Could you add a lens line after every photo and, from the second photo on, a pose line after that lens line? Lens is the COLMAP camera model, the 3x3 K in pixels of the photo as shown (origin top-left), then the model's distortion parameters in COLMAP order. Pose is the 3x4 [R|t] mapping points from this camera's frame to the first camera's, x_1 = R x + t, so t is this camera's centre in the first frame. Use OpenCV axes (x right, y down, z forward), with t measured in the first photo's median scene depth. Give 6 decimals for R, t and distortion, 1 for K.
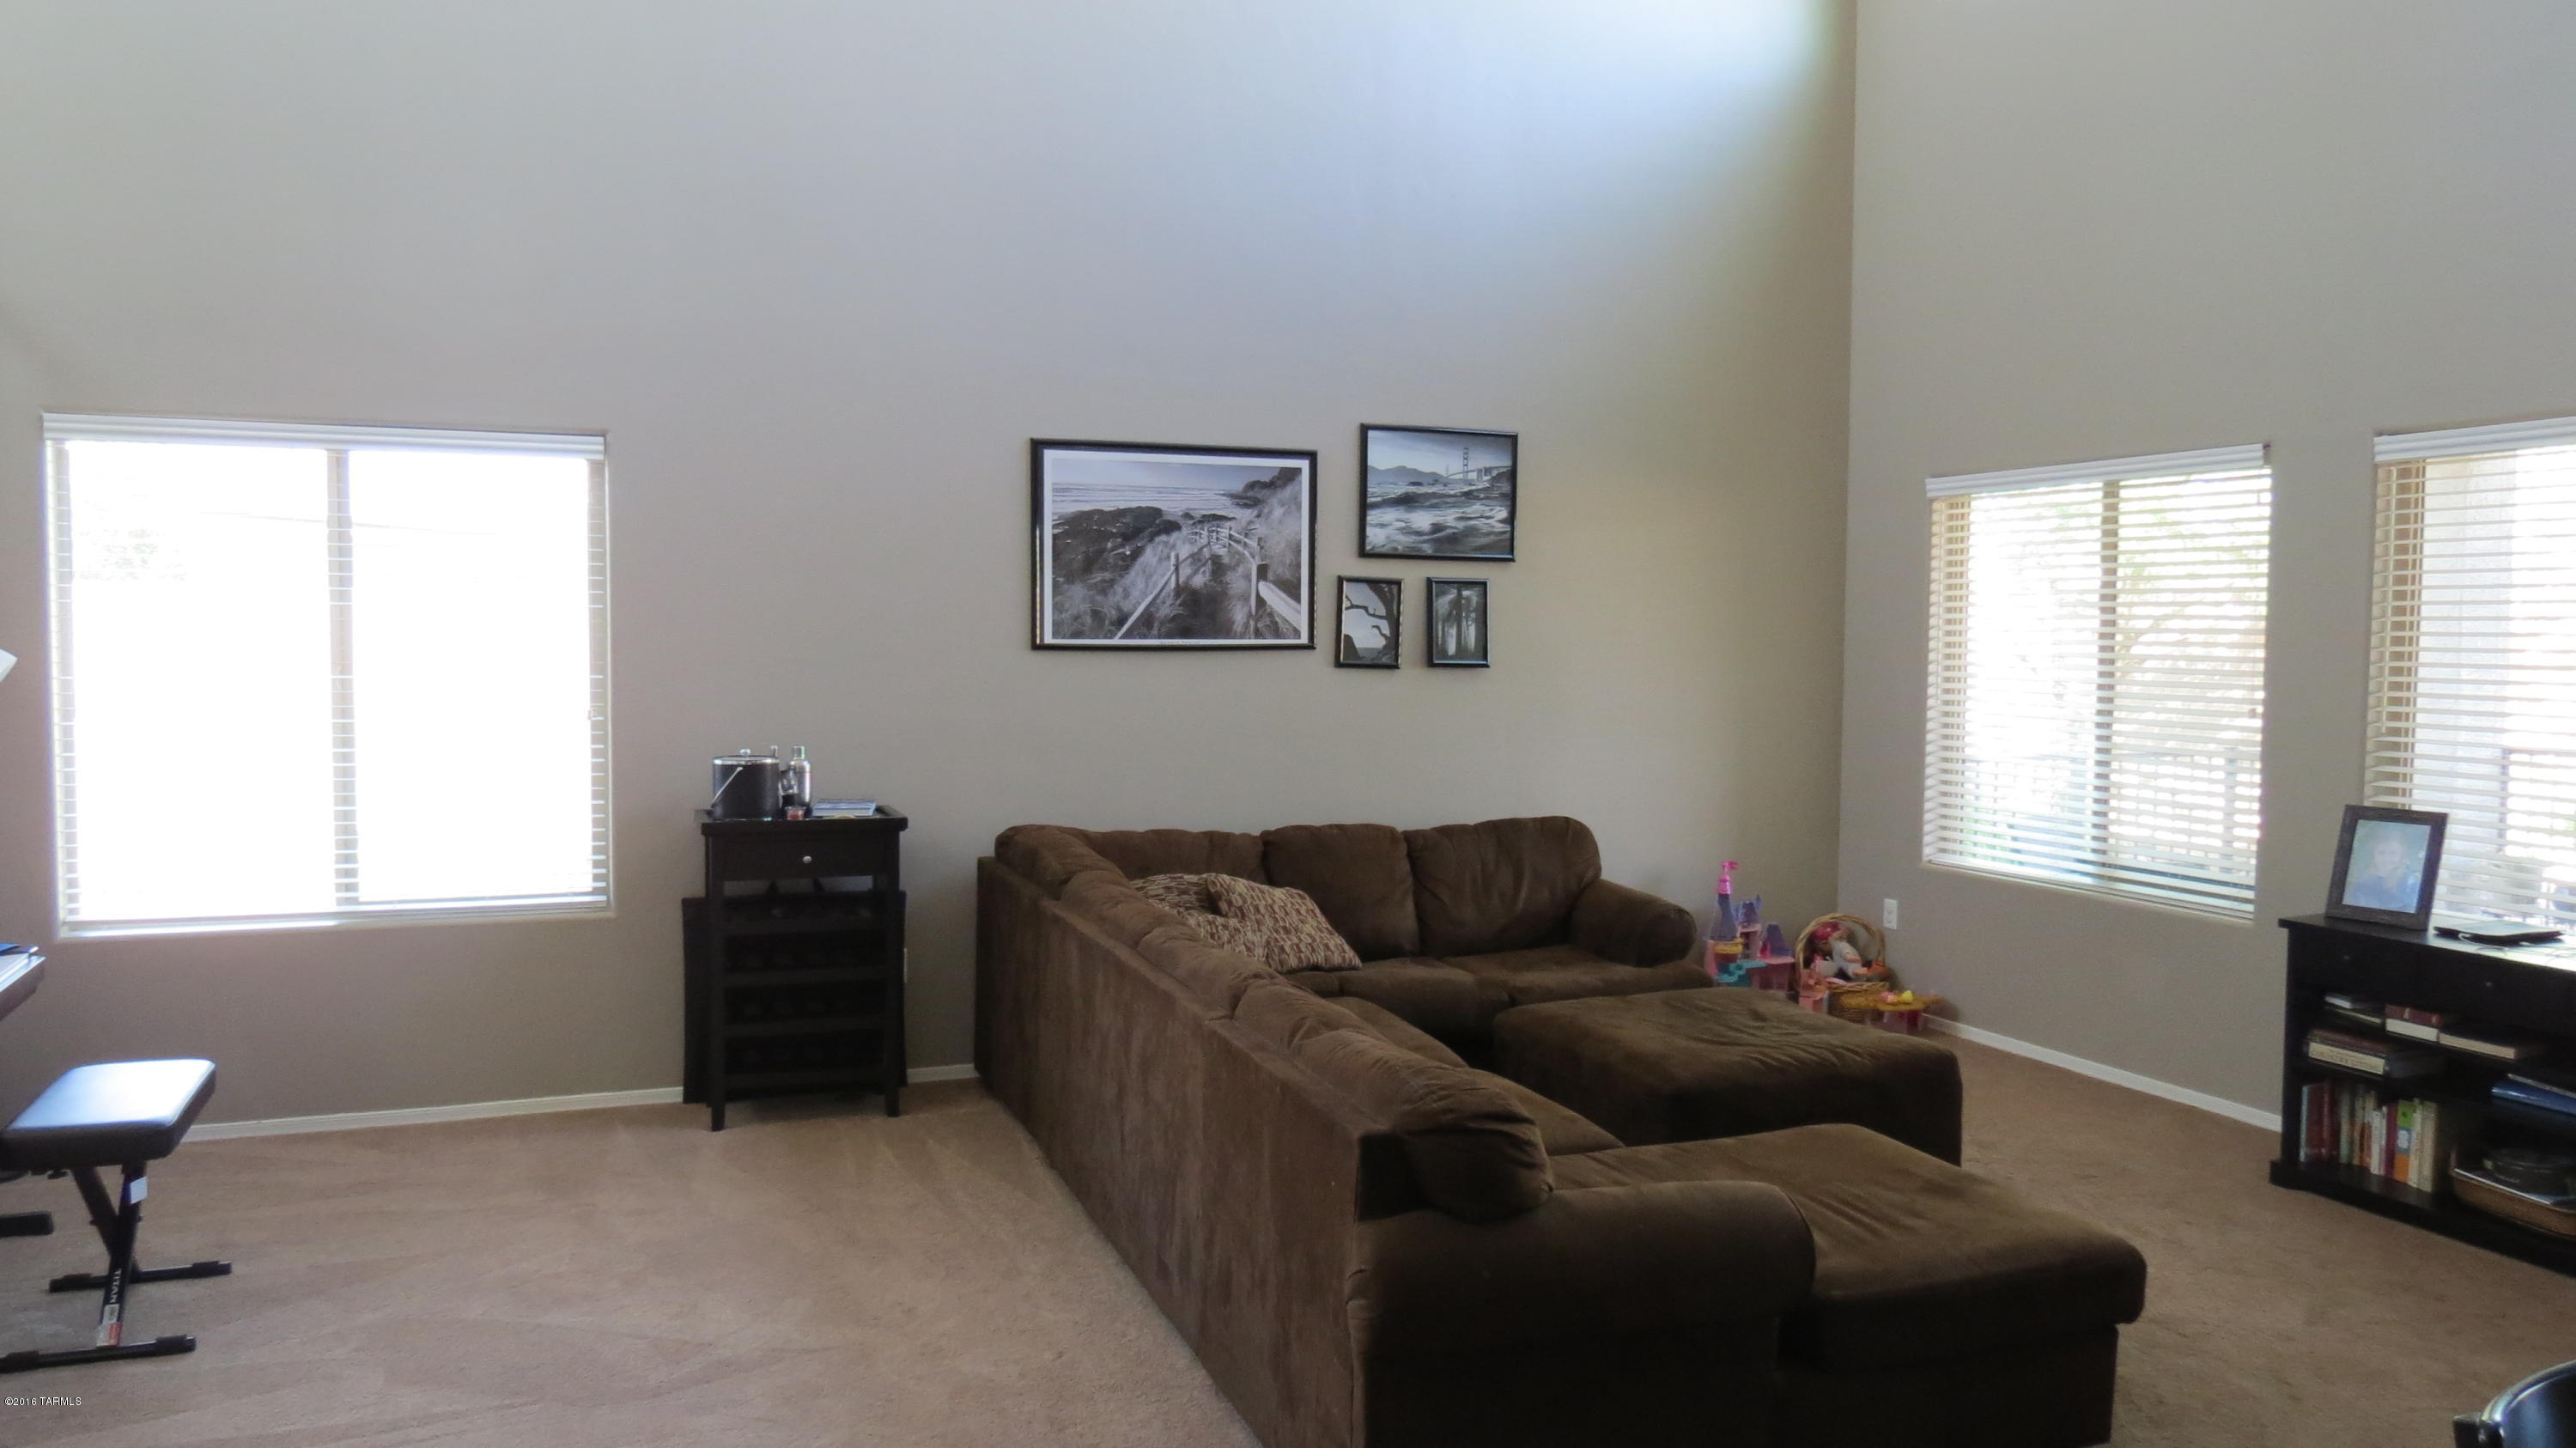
lens RADIAL K [[1804.8, 0, 1288.0], [0, 1804.8, 724.0], [0, 0, 1]] dist [-0.020483, -0.006188]
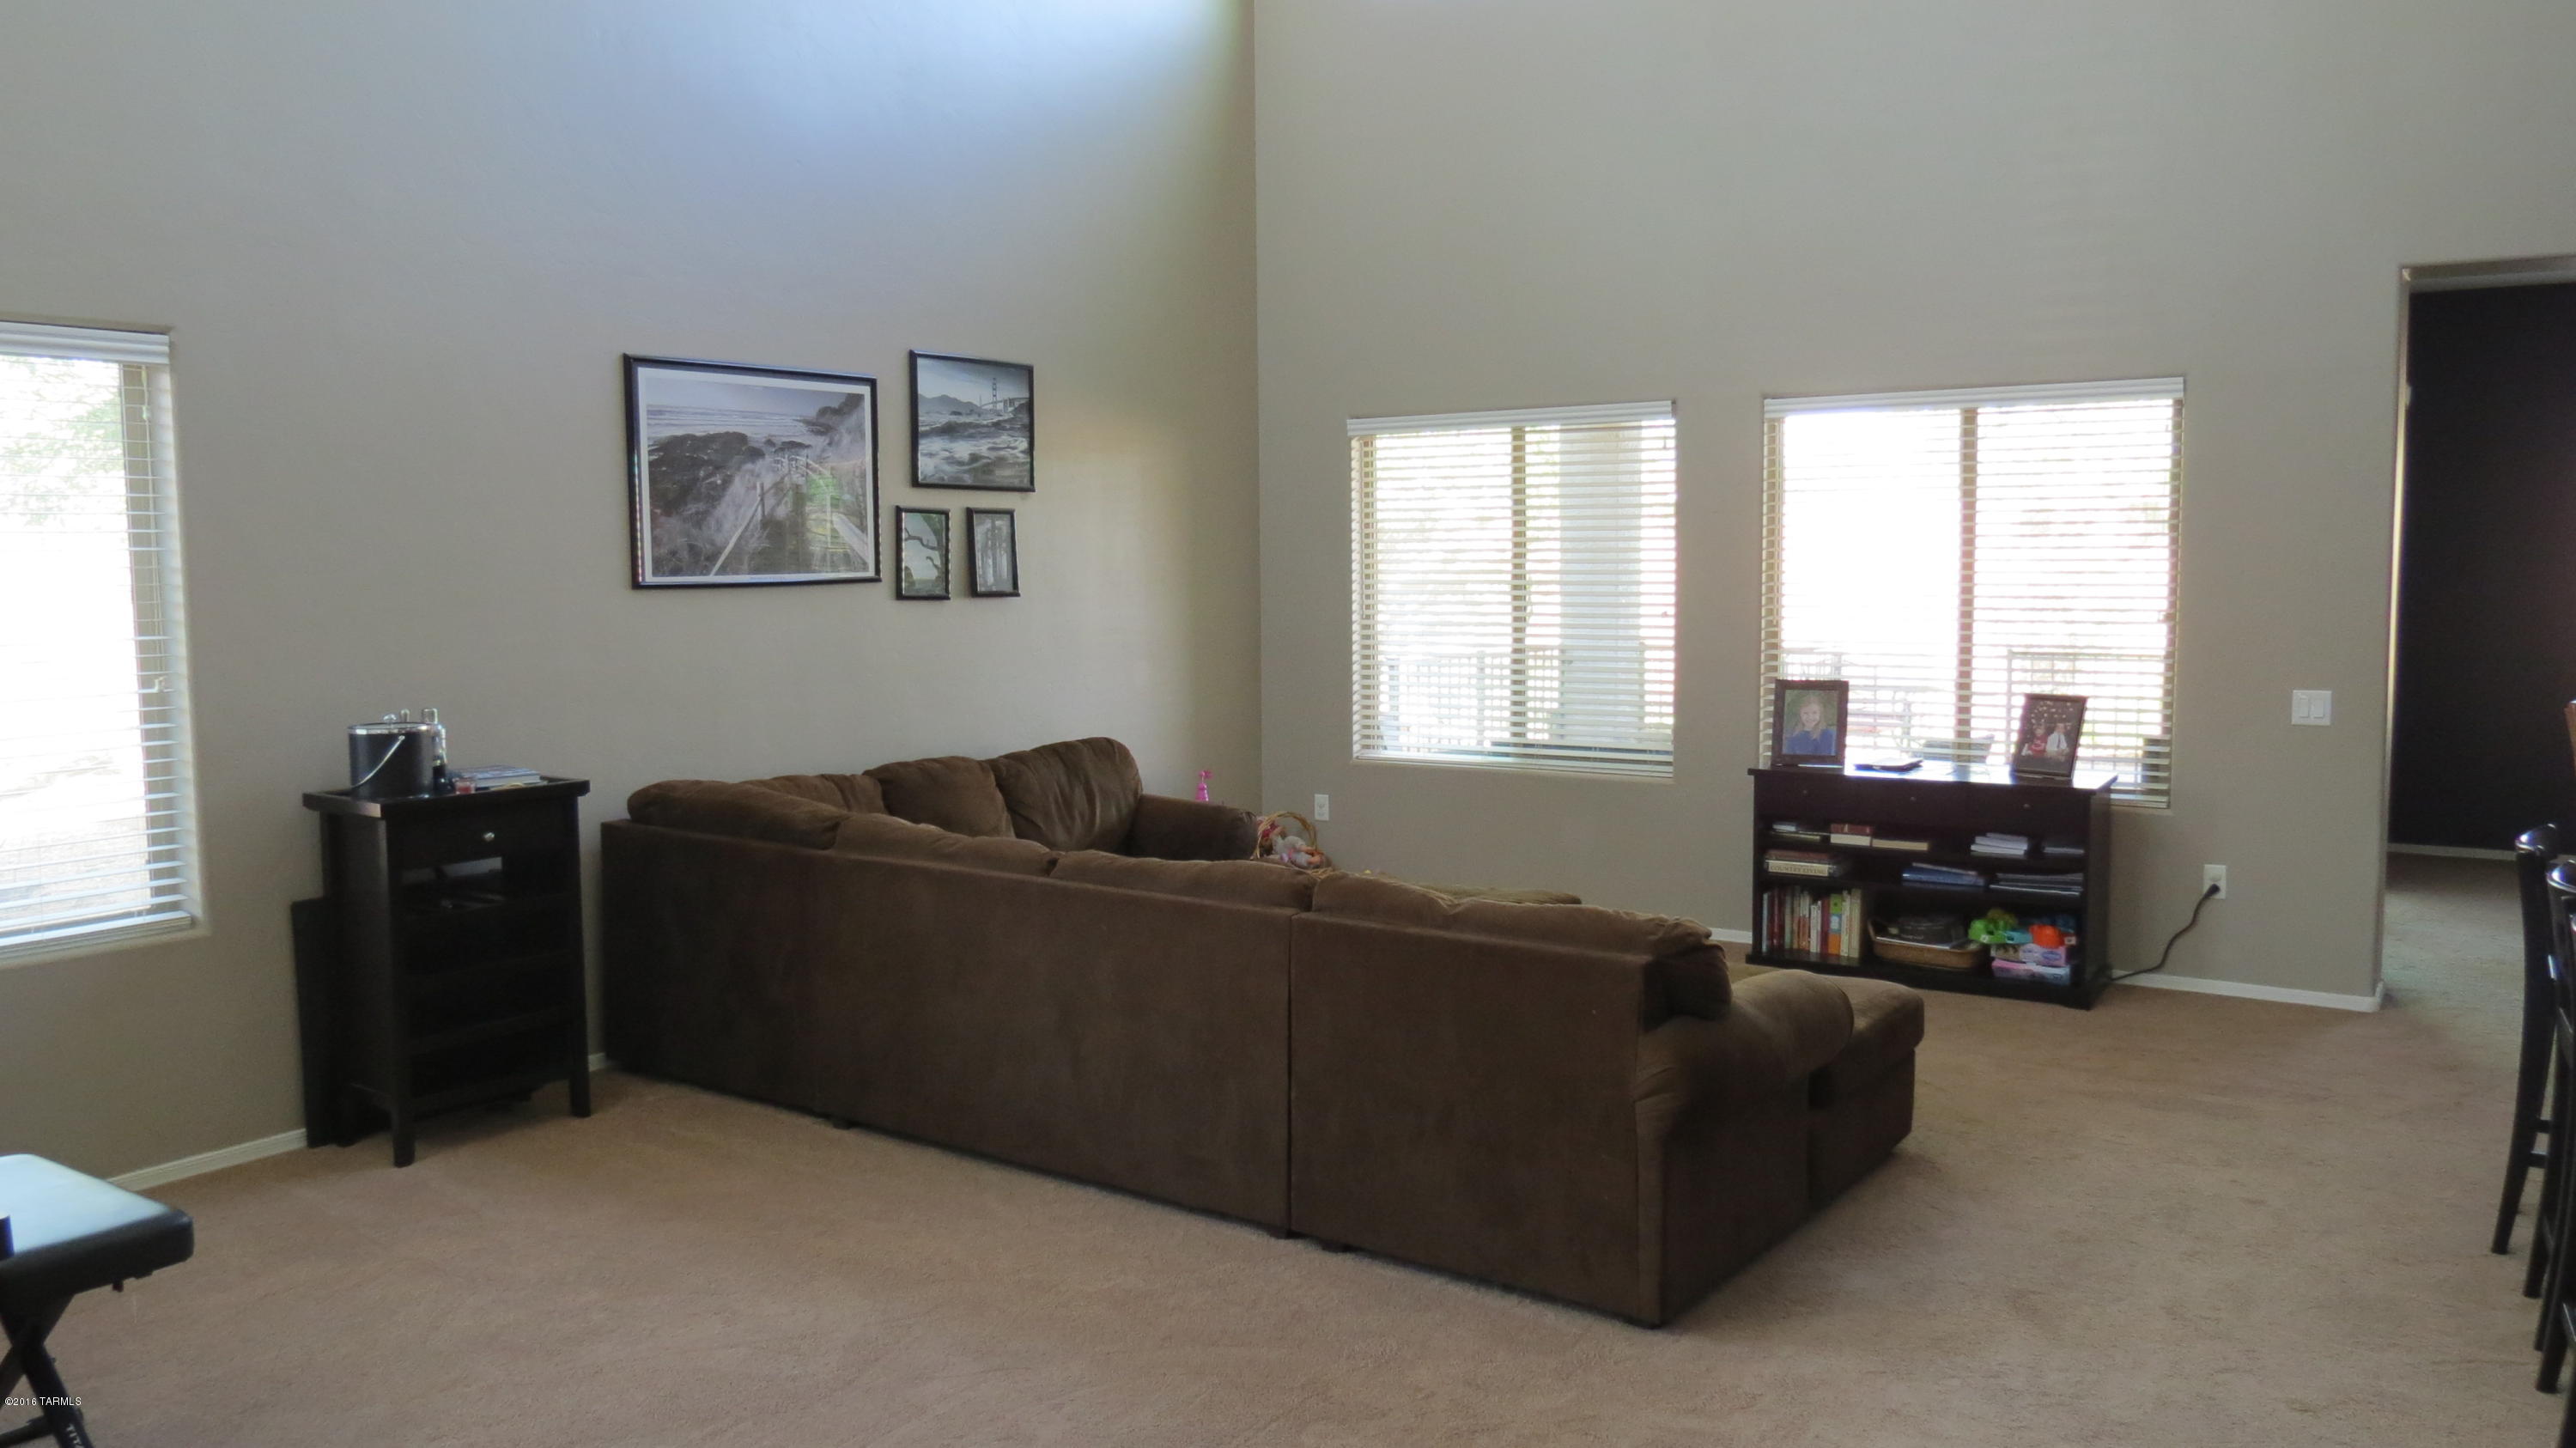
lens RADIAL K [[1900.8, 0, 1288.0], [0, 1900.8, 724.0], [0, 0, 1]] dist [-0.051487, -0.001167]
pose [[0.828592, -0.064319, 0.556146, -0.386719], [0.046176, 0.997846, 0.046604, -0.002915], [-0.557946, -0.012935, 0.829777, 0.032913]]
